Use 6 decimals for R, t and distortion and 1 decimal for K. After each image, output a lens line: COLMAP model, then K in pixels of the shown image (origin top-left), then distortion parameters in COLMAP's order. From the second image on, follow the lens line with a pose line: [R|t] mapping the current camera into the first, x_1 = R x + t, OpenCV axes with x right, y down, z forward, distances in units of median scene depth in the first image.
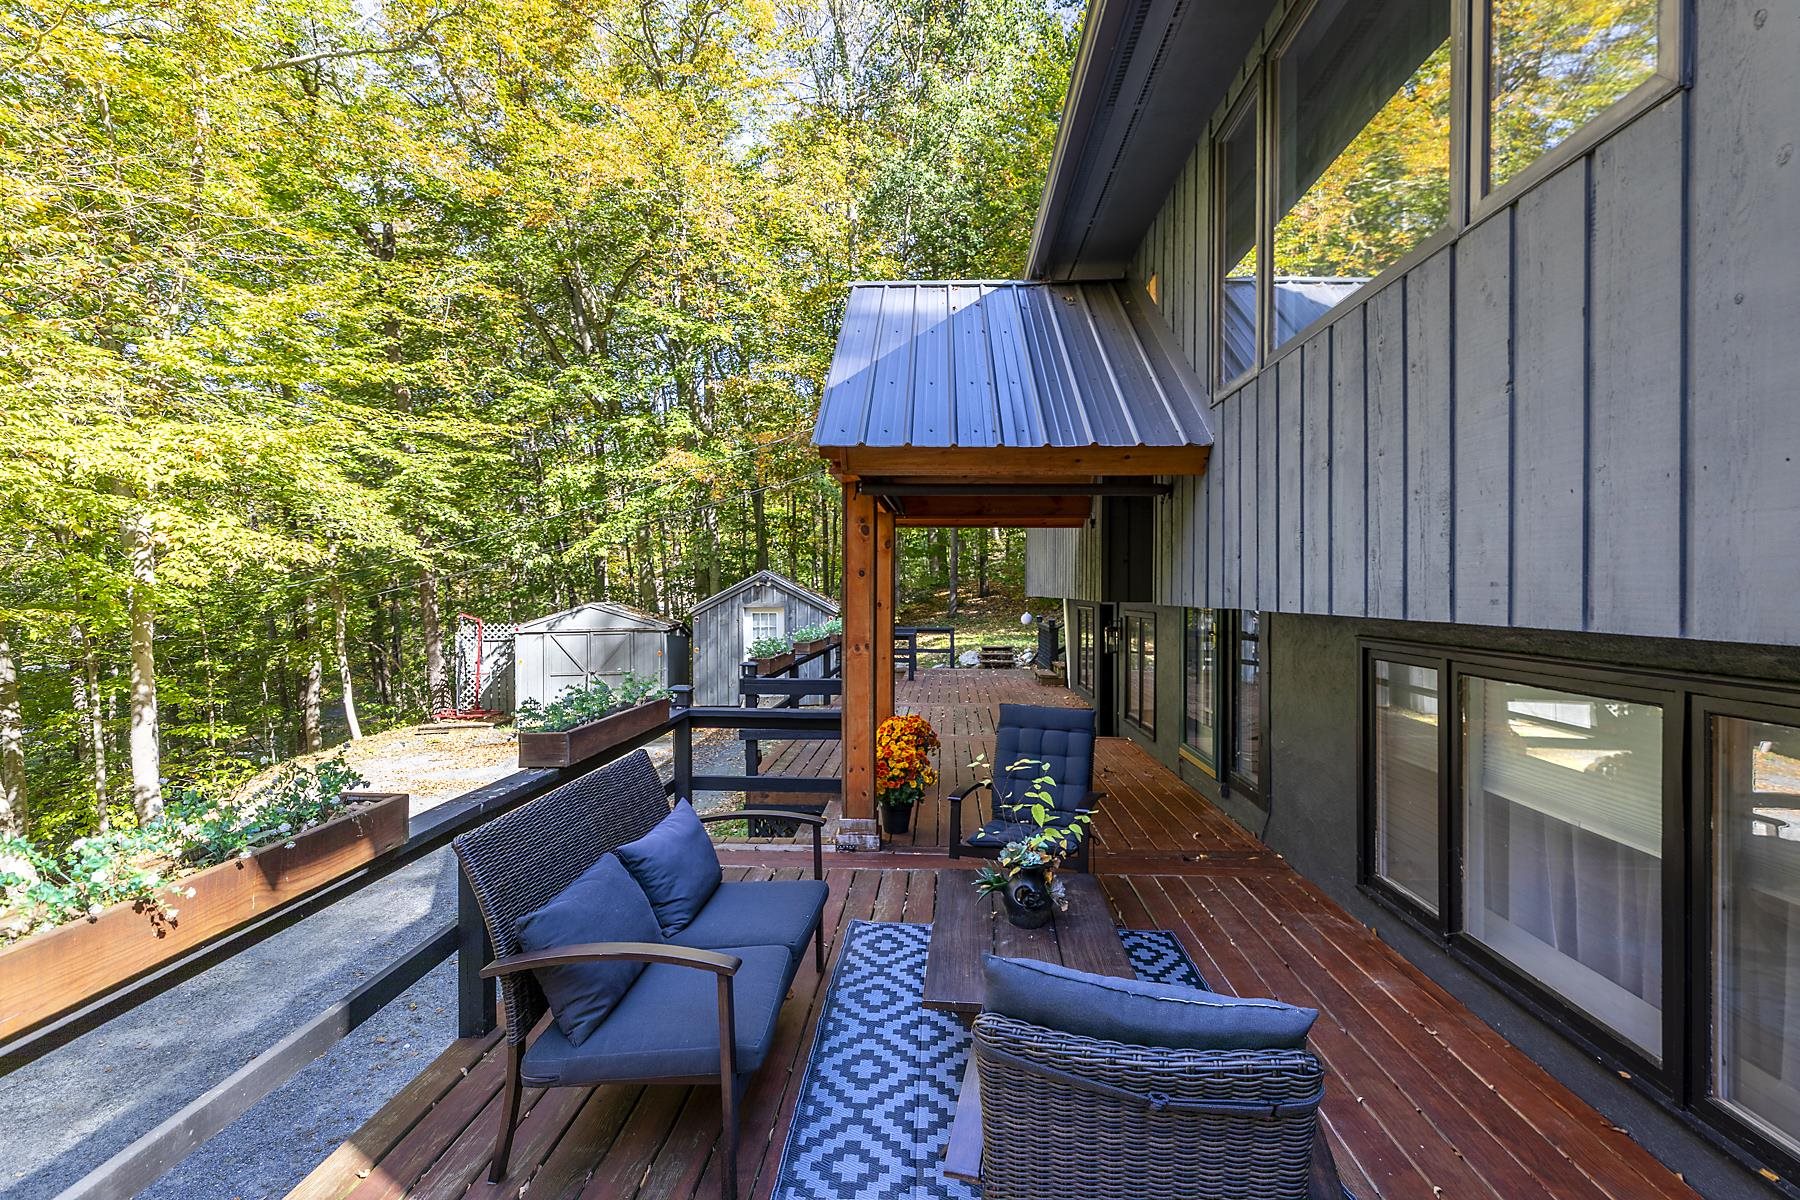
lens RADIAL K [[817.4, 0, 900.7], [0, 817.4, 595.0], [0, 0, 1]] dist [0.007260, -0.000231]
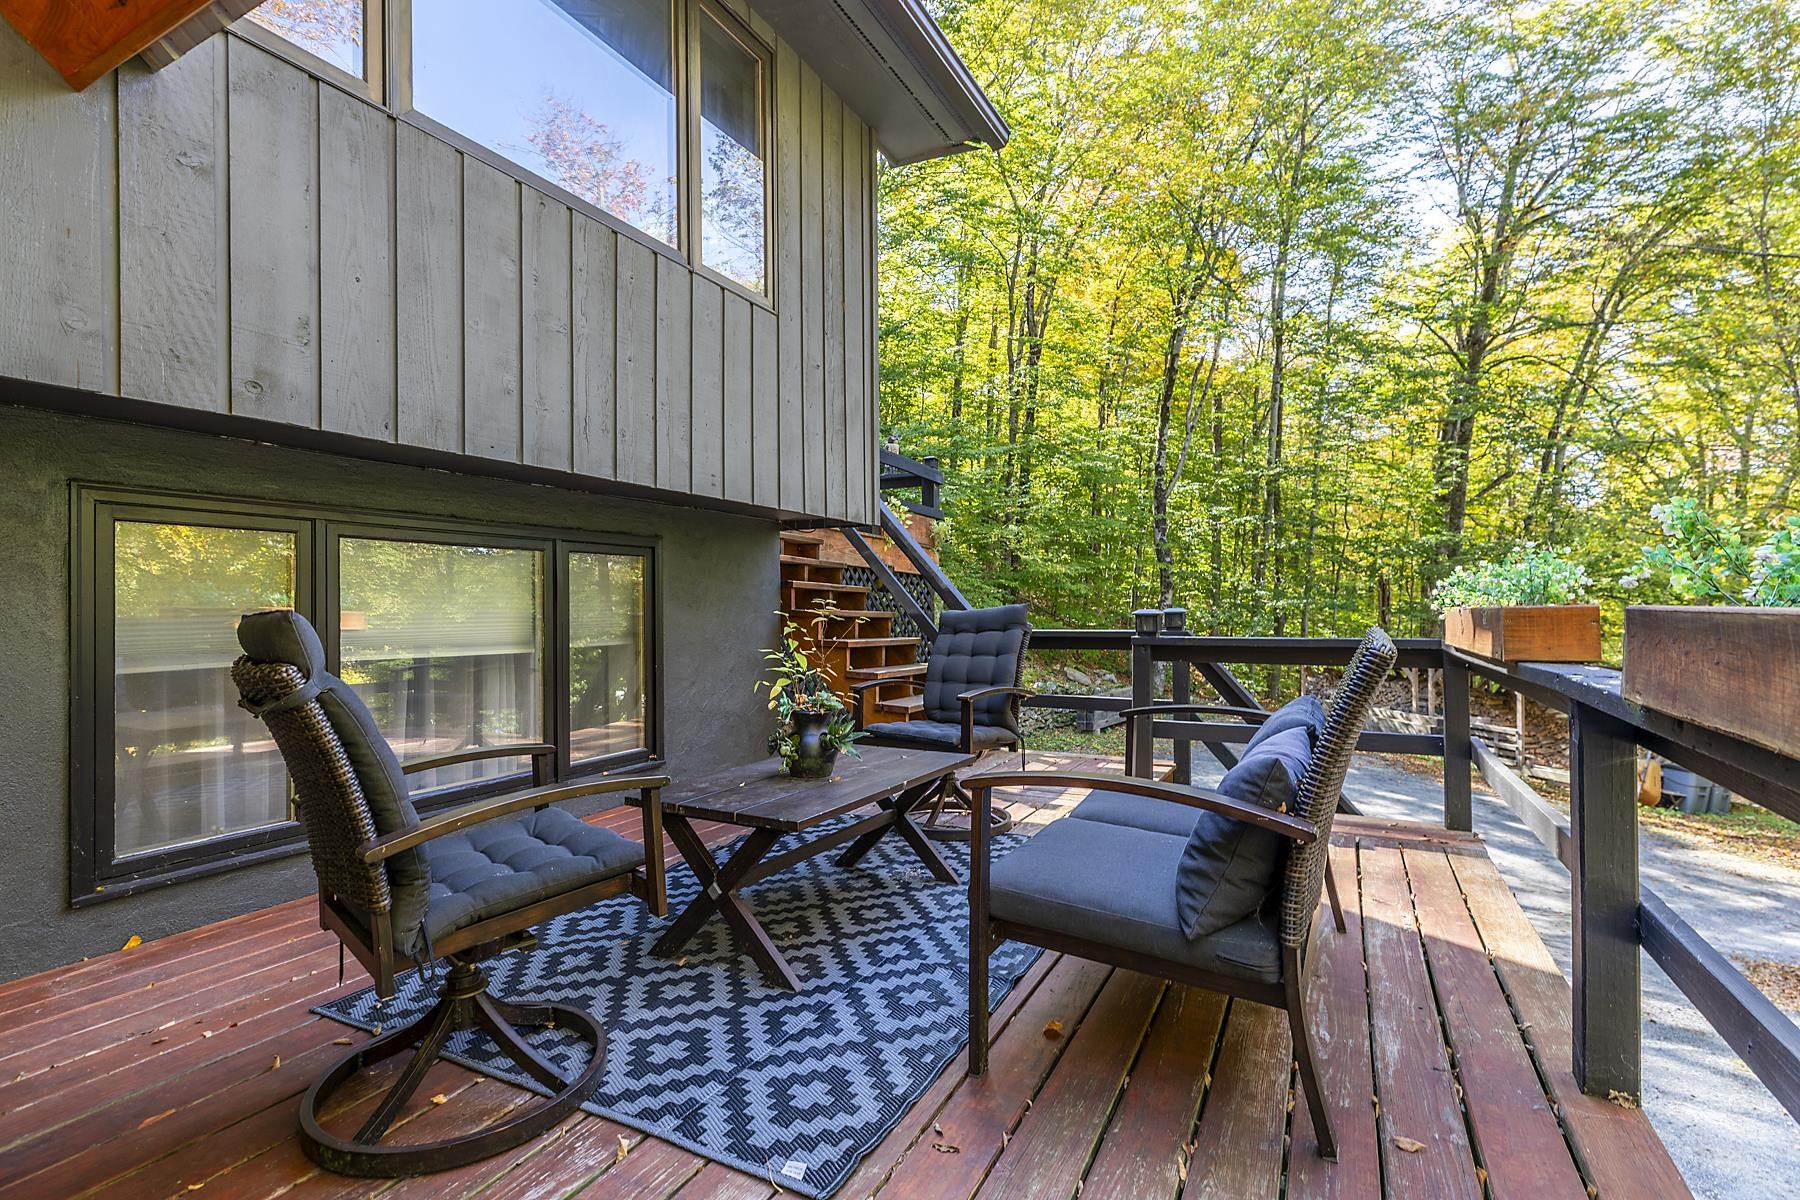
lens RADIAL K [[817.4, 0, 901.7], [0, 817.4, 605.7], [0, 0, 1]] dist [0.007260, -0.000231]
pose [[-0.910000, 0.002192, 0.414603, -0.290205], [0.003769, 0.999988, 0.002987, 0.179172], [-0.414592, 0.004281, -0.909997, 1.598351]]
